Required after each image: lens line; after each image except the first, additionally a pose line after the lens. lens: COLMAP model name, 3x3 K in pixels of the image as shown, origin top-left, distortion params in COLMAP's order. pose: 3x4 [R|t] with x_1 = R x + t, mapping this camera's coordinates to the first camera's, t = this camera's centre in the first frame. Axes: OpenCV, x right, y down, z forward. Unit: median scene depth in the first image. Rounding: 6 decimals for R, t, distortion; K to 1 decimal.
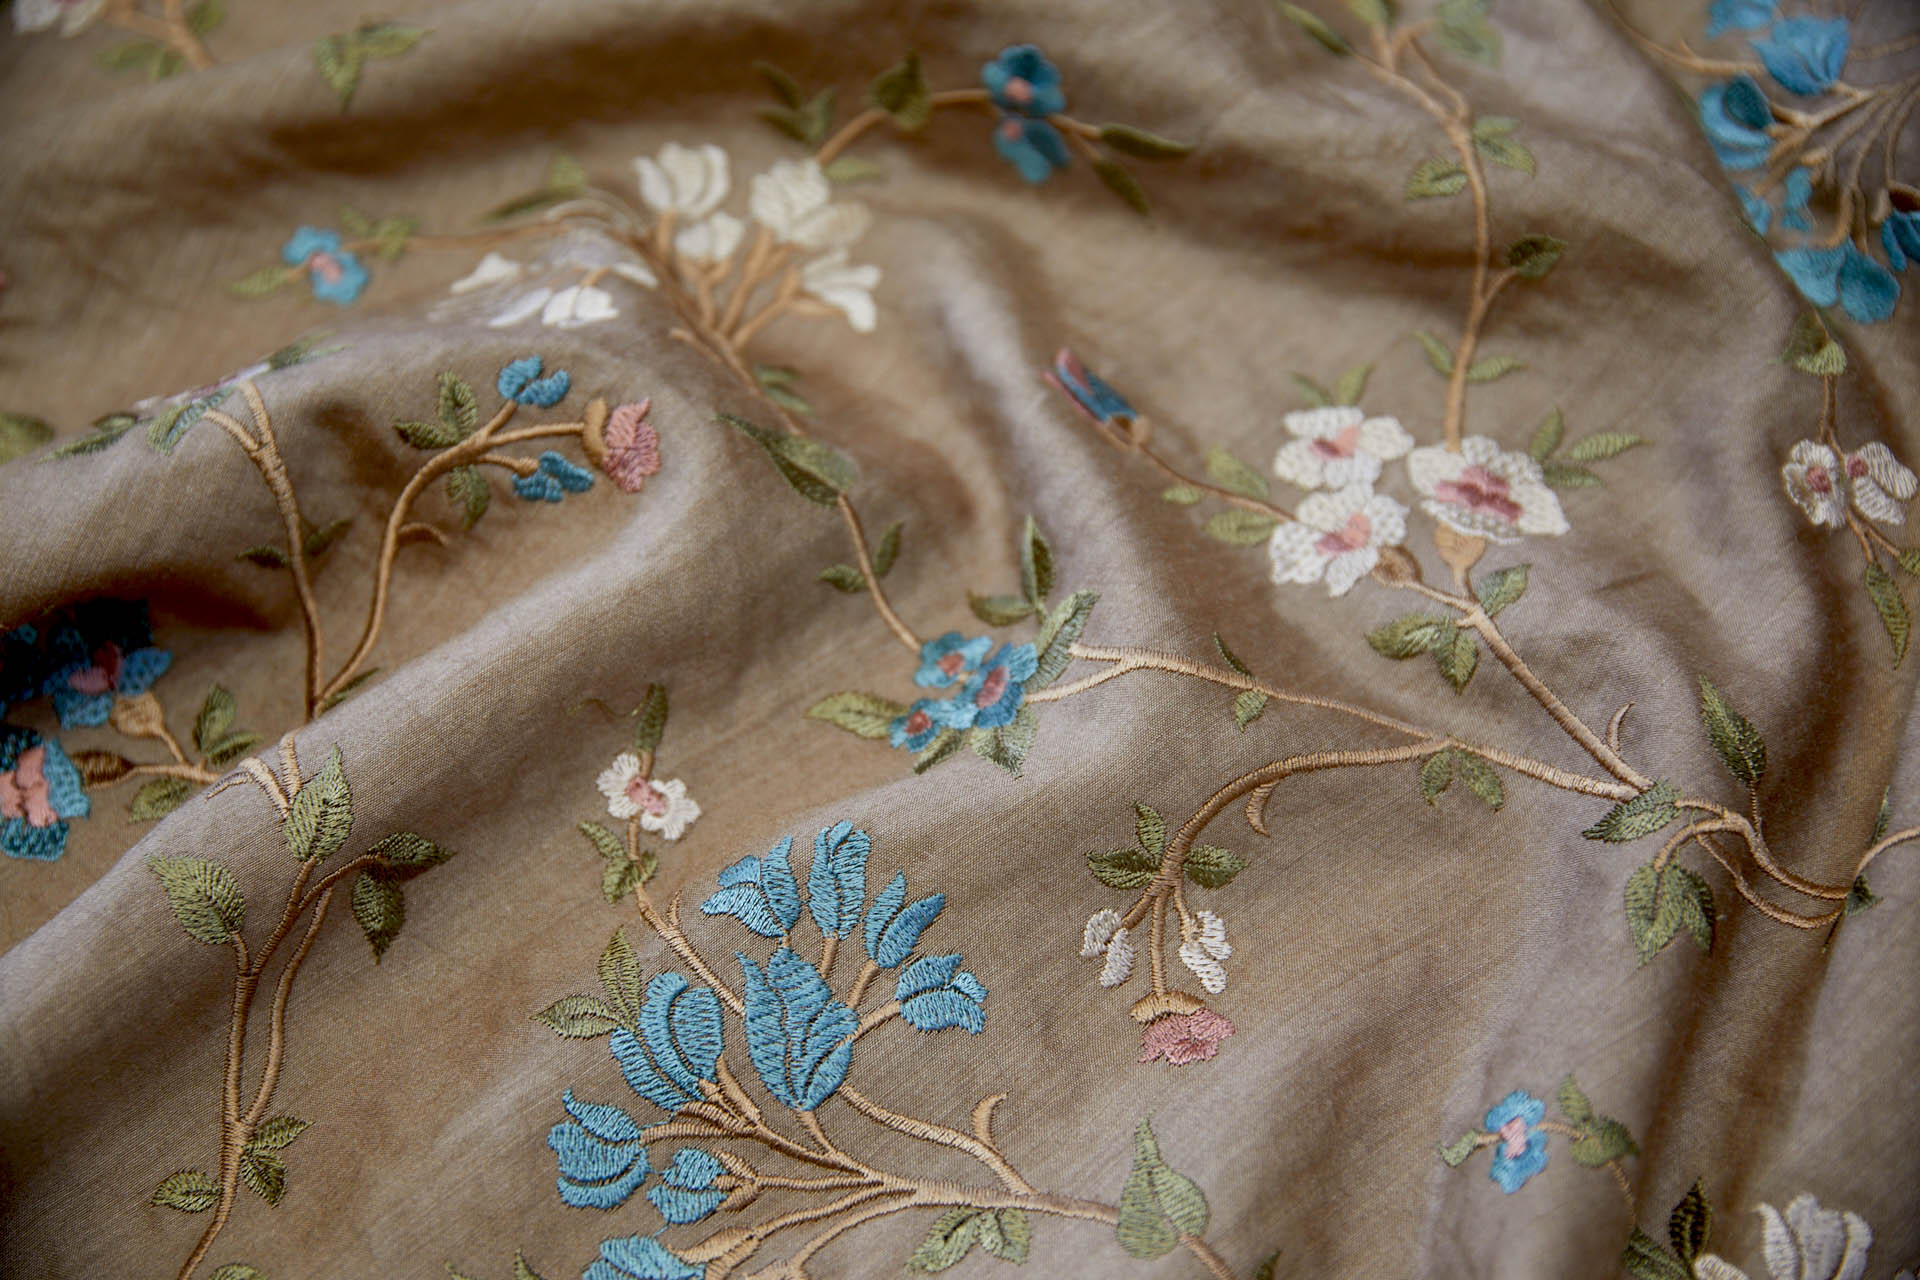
lens RADIAL K [[3266.6, 0, 1003.9], [0, 3266.6, 613.7], [0, 0, 1]] dist [-0.165378, 0.000000]
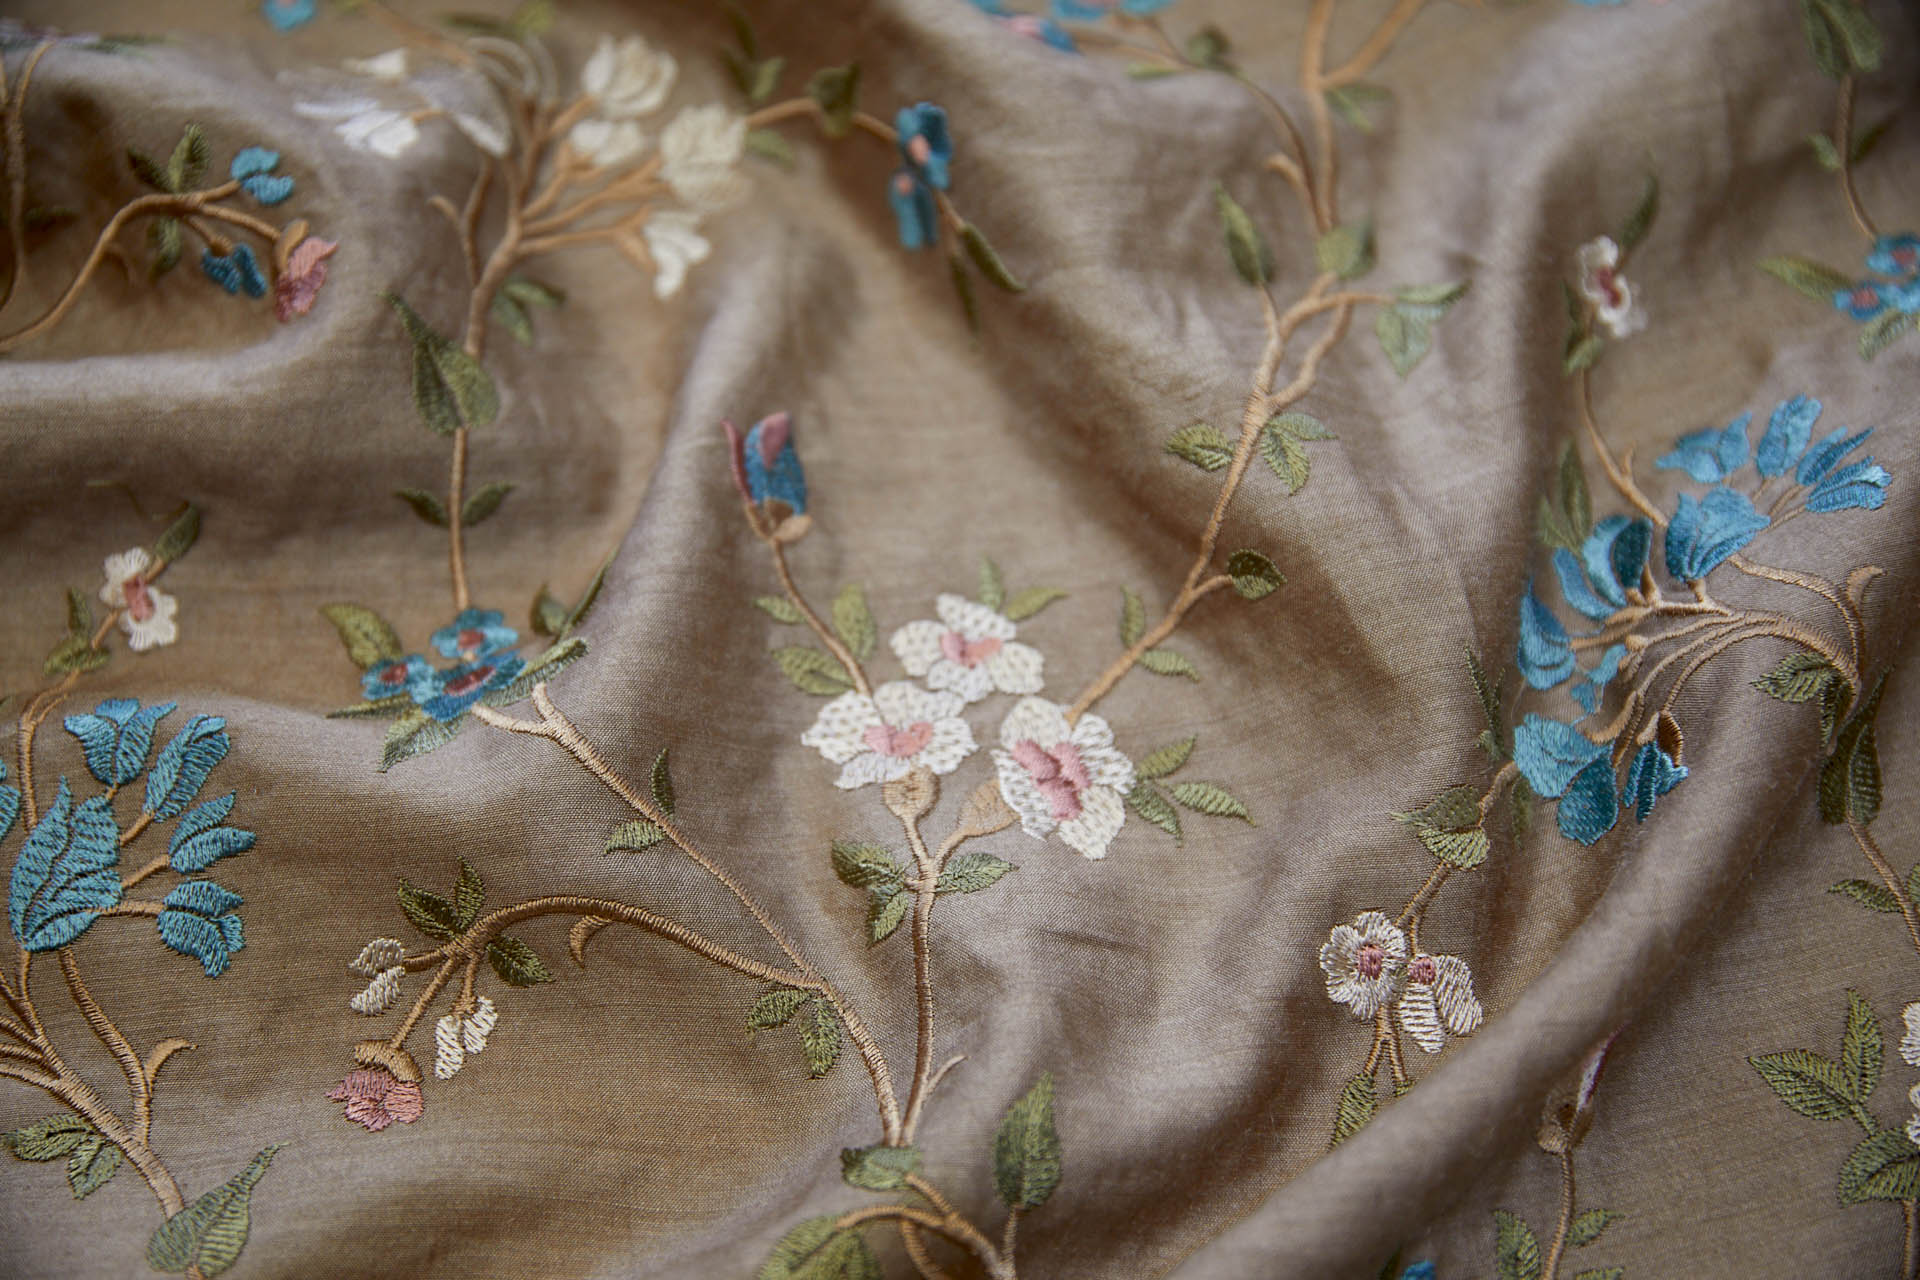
lens RADIAL K [[3104.0, 0, 950.7], [0, 3104.0, 650.2], [0, 0, 1]] dist [-0.179588, 0.000000]
pose [[0.828837, 0.503352, -0.244266, 0.323354], [-0.490206, 0.863773, 0.116598, -0.156536], [0.269680, 0.023100, 0.962673, 0.172844]]
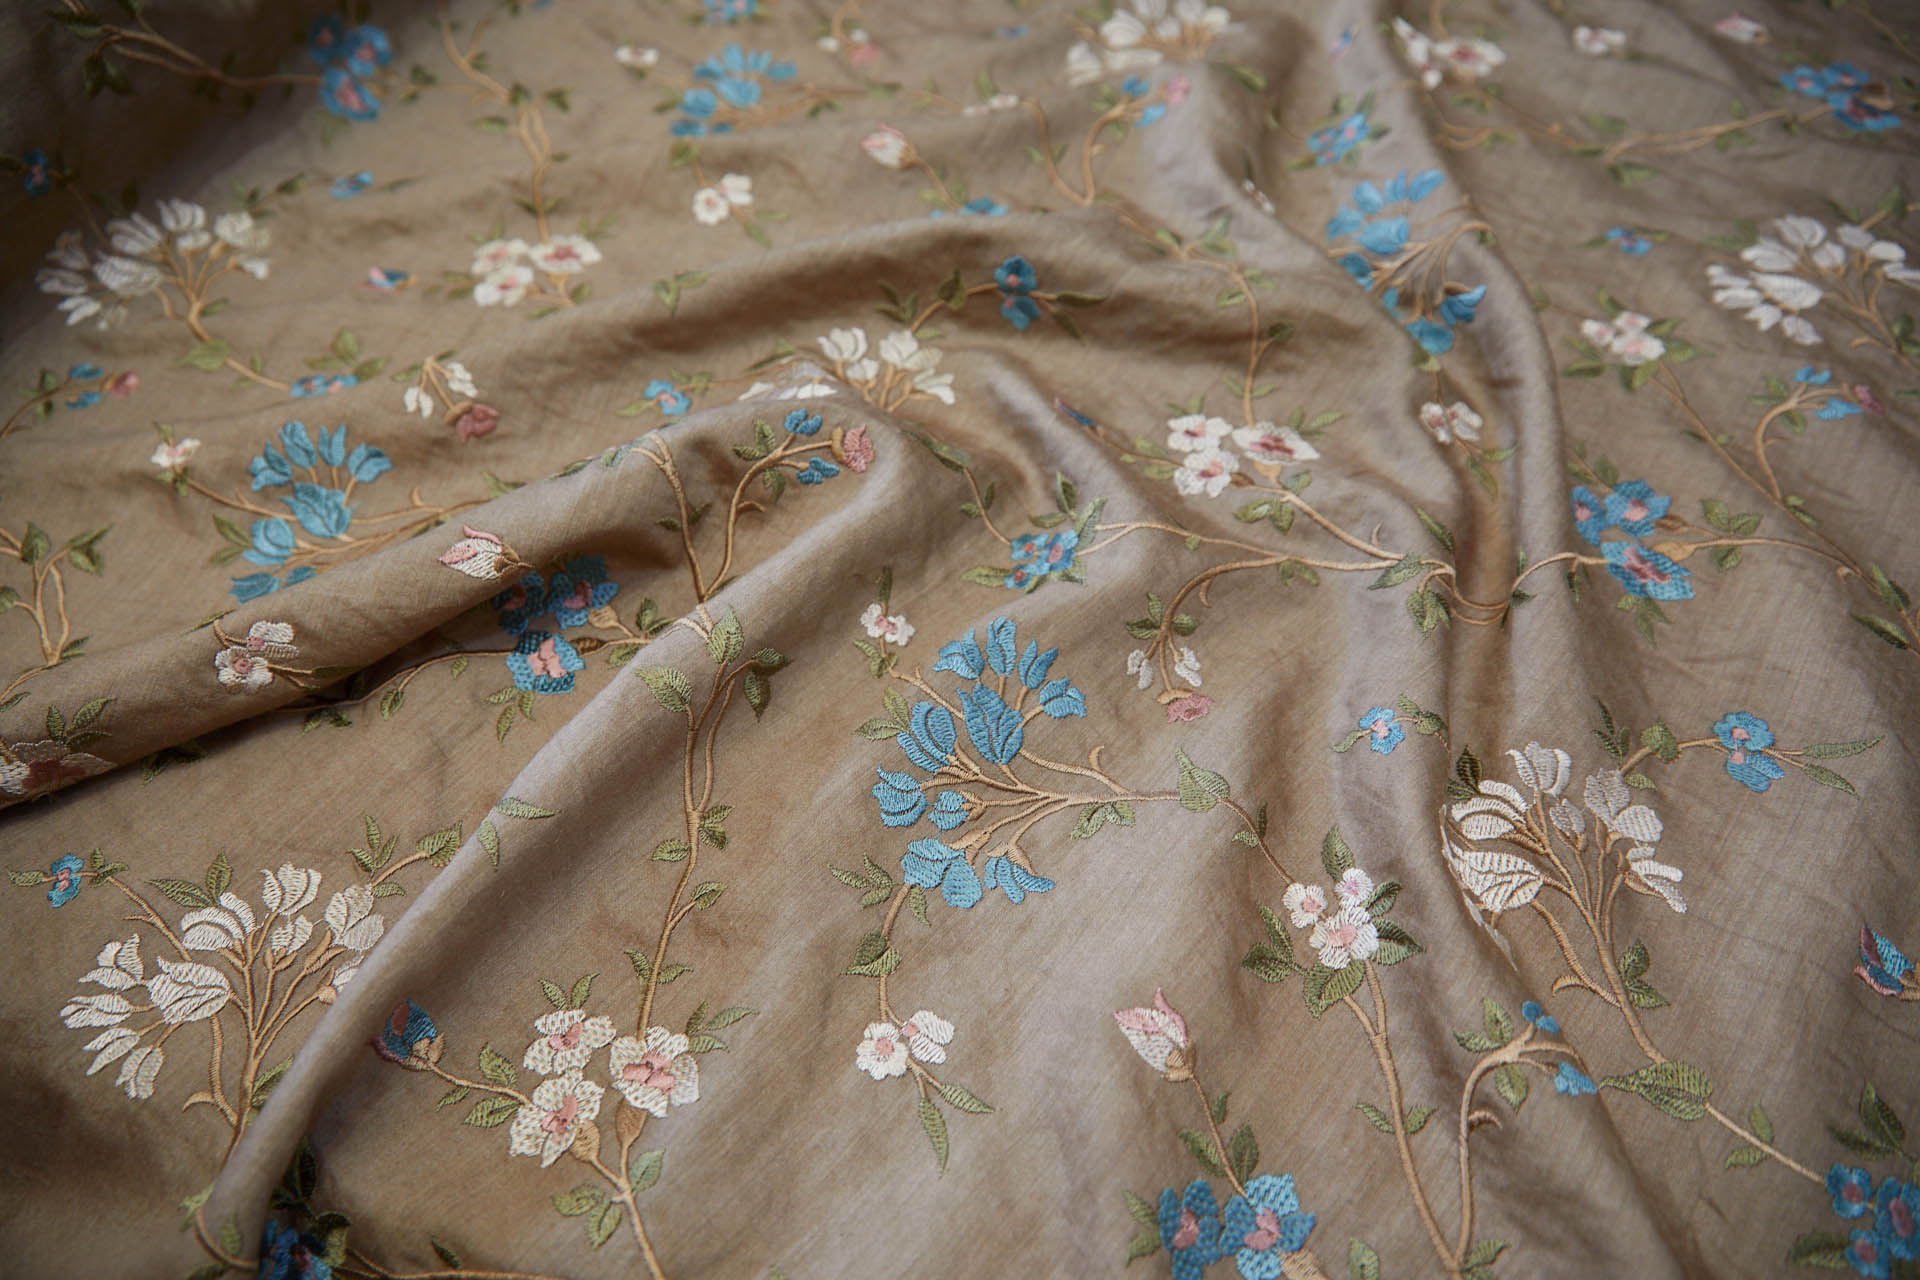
lens RADIAL K [[1377.6, 0, 974.2], [0, 1377.6, 632.4], [0, 0, 1]] dist [-0.018772, -0.007048]
pose [[0.988788, -0.098262, 0.112439, -0.148190], [0.105352, 0.992686, -0.058945, 0.112418], [-0.105825, 0.070130, 0.991909, 0.184100]]
